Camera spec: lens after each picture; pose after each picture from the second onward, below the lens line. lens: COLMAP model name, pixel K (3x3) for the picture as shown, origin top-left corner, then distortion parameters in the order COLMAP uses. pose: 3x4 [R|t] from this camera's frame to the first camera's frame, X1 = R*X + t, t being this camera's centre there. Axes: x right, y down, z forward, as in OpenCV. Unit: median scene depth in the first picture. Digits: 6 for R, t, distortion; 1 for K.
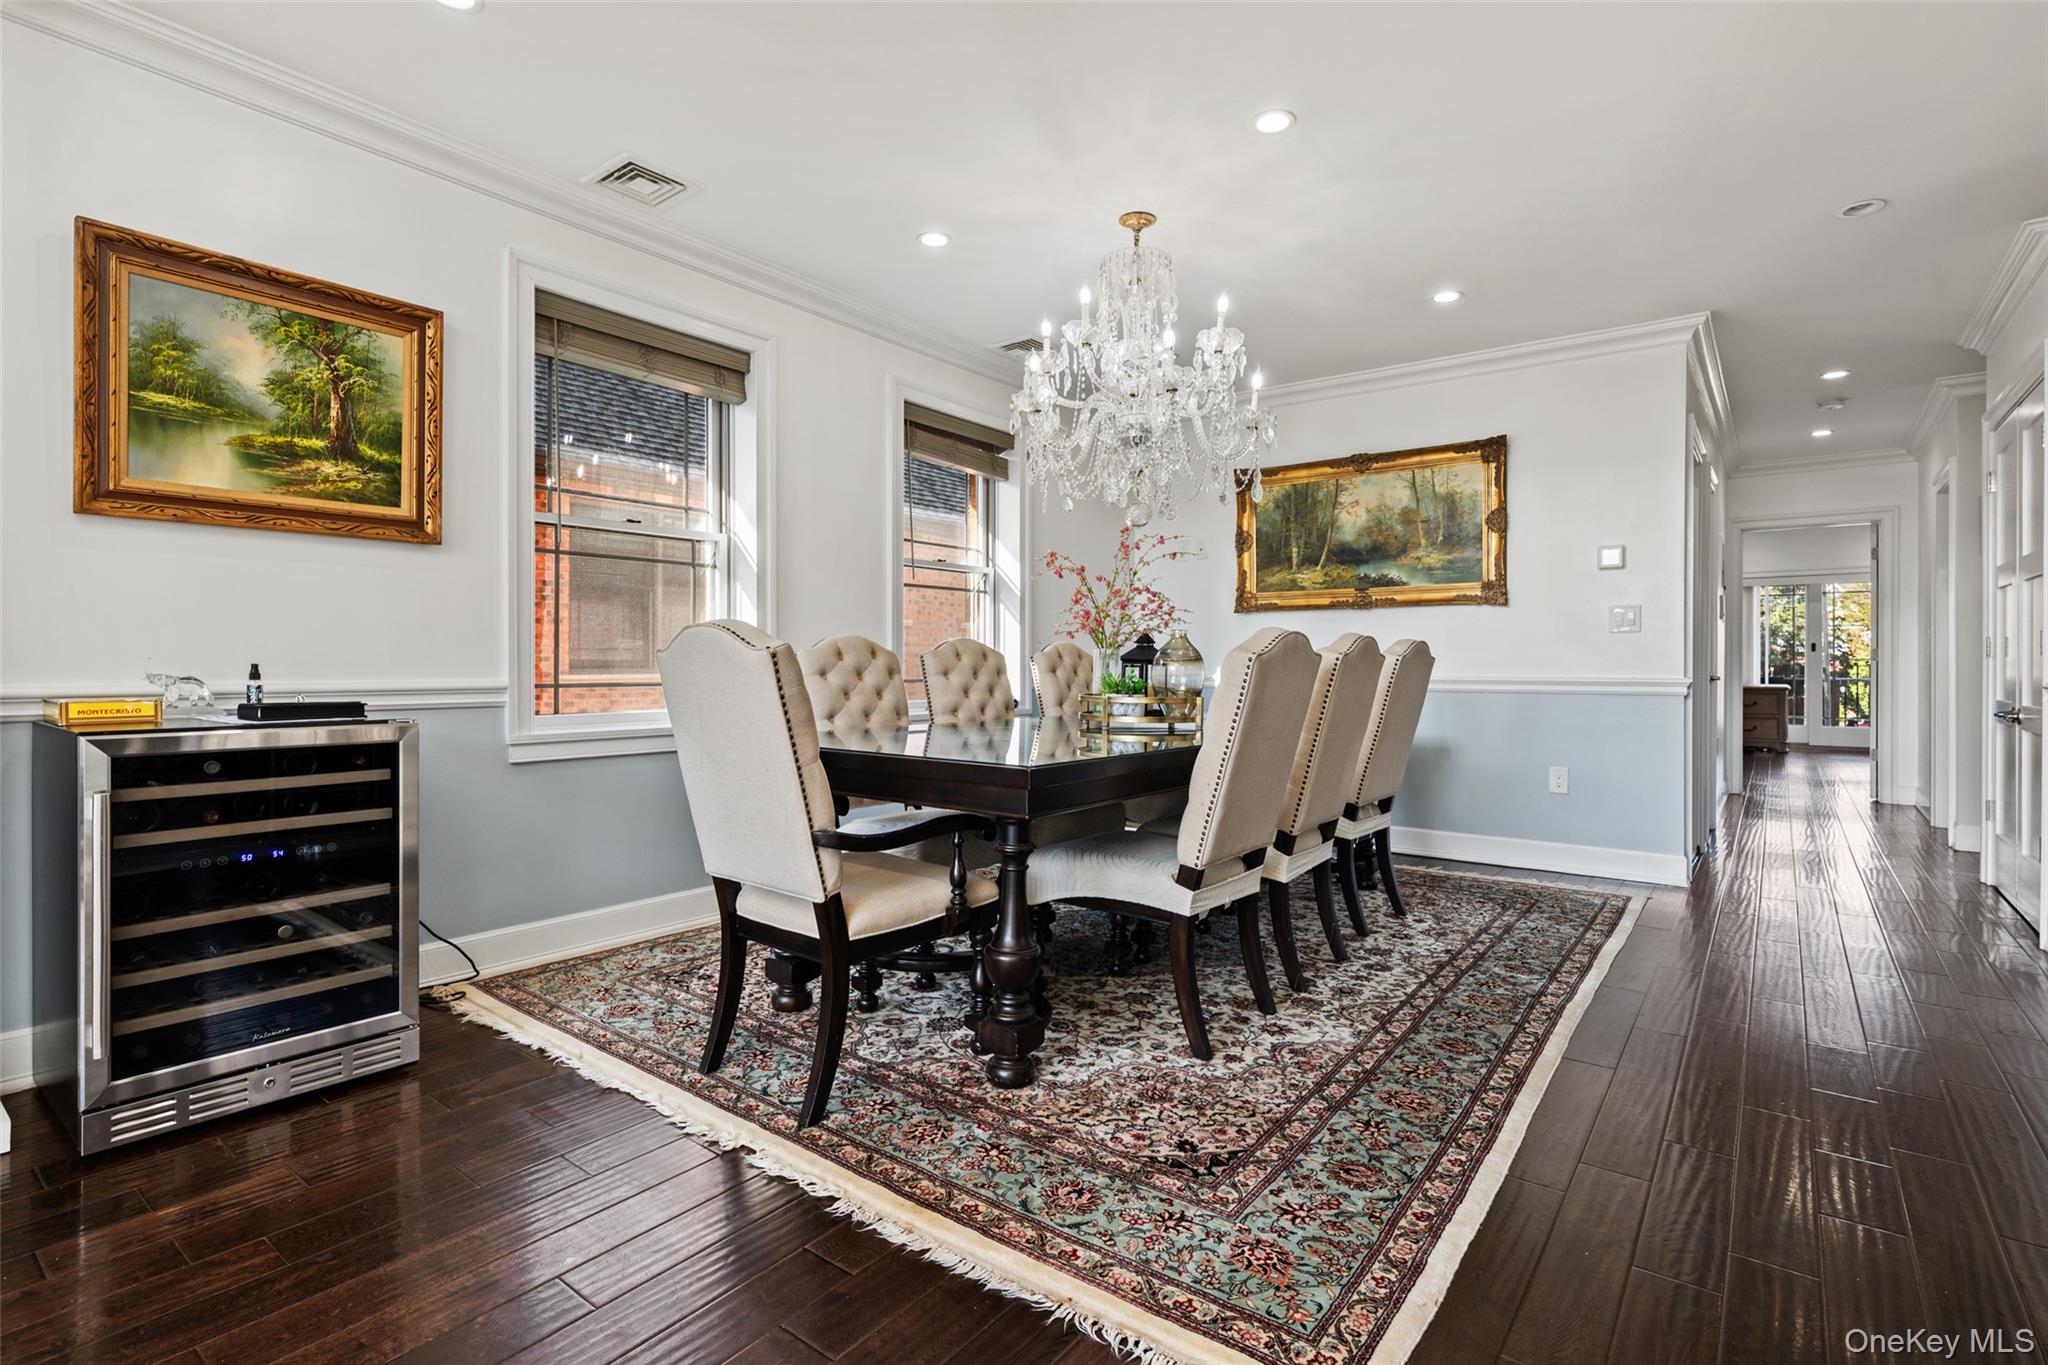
lens RADIAL K [[990.0, 0, 1017.8], [0, 990.0, 668.6], [0, 0, 1]] dist [0.000720, -0.000279]
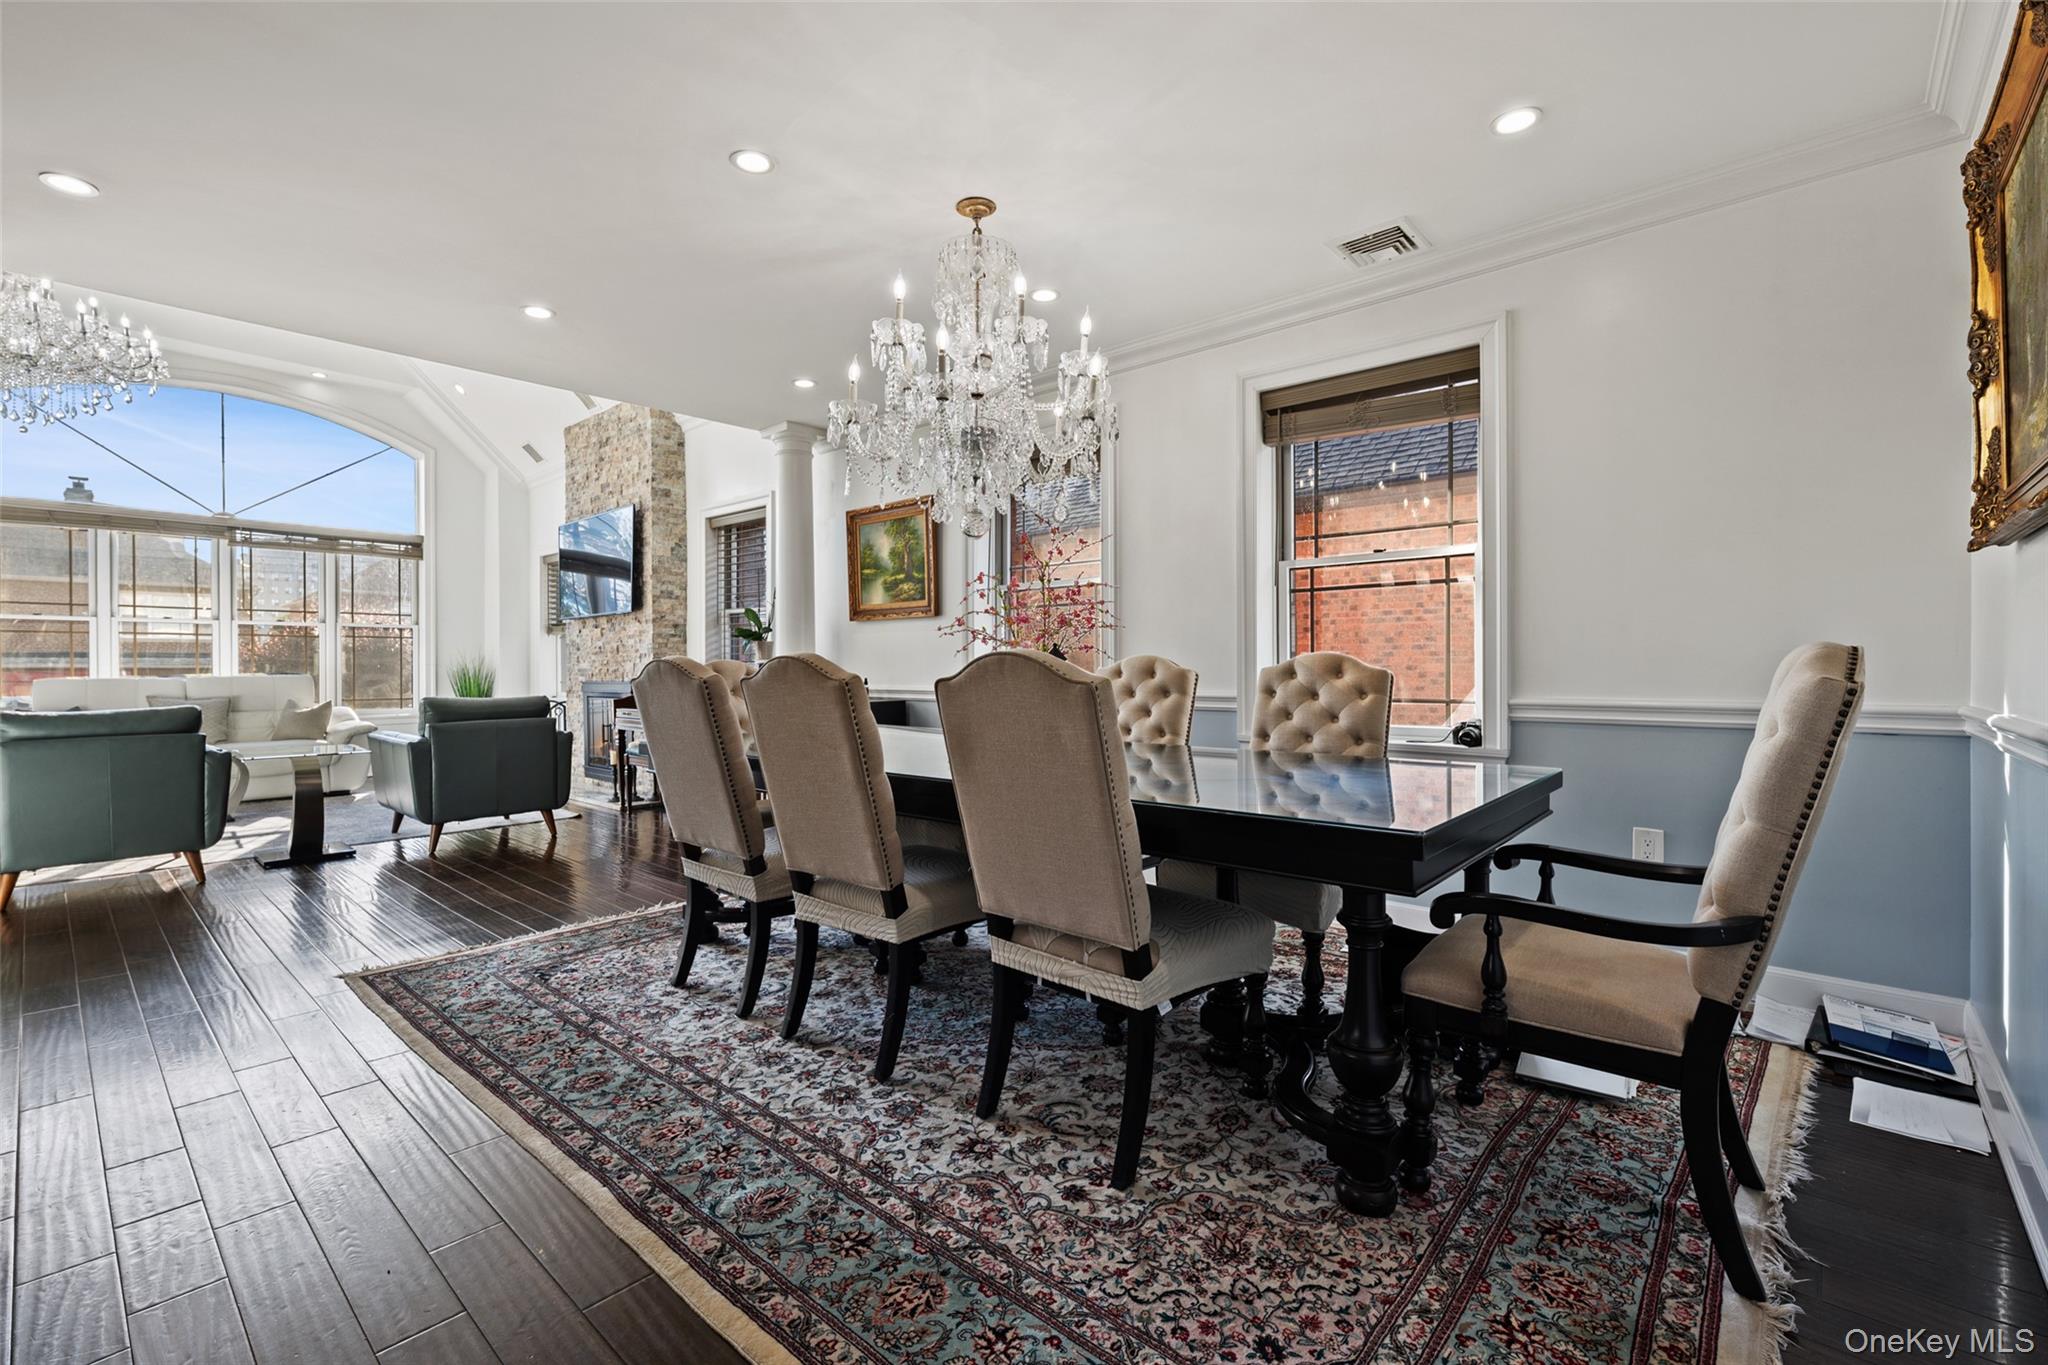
lens RADIAL K [[889.2, 0, 1019.2], [0, 889.2, 674.0], [0, 0, 1]] dist [-0.001636, -0.000135]
pose [[-0.076667, 0.002270, -0.997054, 1.229561], [-0.006159, 0.999977, 0.002750, -0.021773], [0.997038, 0.006351, -0.076651, 1.426864]]
